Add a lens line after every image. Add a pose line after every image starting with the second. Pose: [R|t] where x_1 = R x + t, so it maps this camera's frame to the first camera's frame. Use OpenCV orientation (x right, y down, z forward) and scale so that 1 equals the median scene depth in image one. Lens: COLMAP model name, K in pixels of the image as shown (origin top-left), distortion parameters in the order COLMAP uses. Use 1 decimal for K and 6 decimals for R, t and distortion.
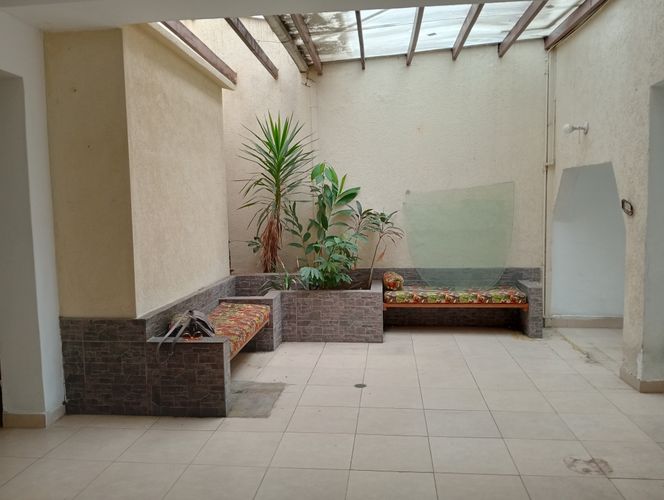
lens RADIAL K [[528.9, 0, 332.0], [0, 528.9, 250.0], [0, 0, 1]] dist [0.066158, -0.159348]
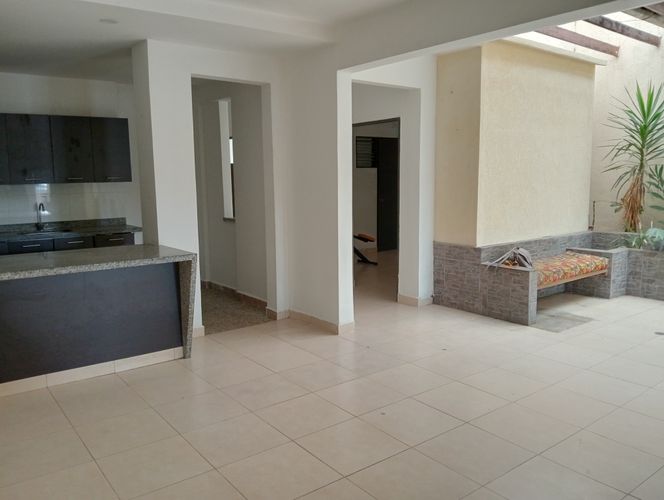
lens RADIAL K [[528.9, 0, 332.0], [0, 528.9, 250.0], [0, 0, 1]] dist [0.066158, -0.159348]
pose [[0.688970, 0.112806, -0.715958, 0.397921], [-0.061675, 0.993356, 0.097163, 0.018148], [0.722161, -0.022786, 0.691349, -0.293576]]
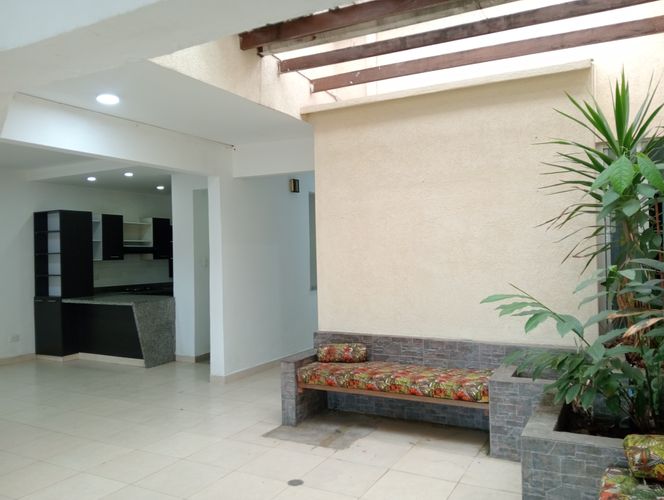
lens RADIAL K [[528.9, 0, 332.0], [0, 528.9, 250.0], [0, 0, 1]] dist [0.066158, -0.159348]
pose [[-0.359733, 0.024398, -0.932736, 0.844161], [-0.051216, 0.997635, 0.045848, -0.136673], [0.931648, 0.064264, -0.357633, 1.464855]]
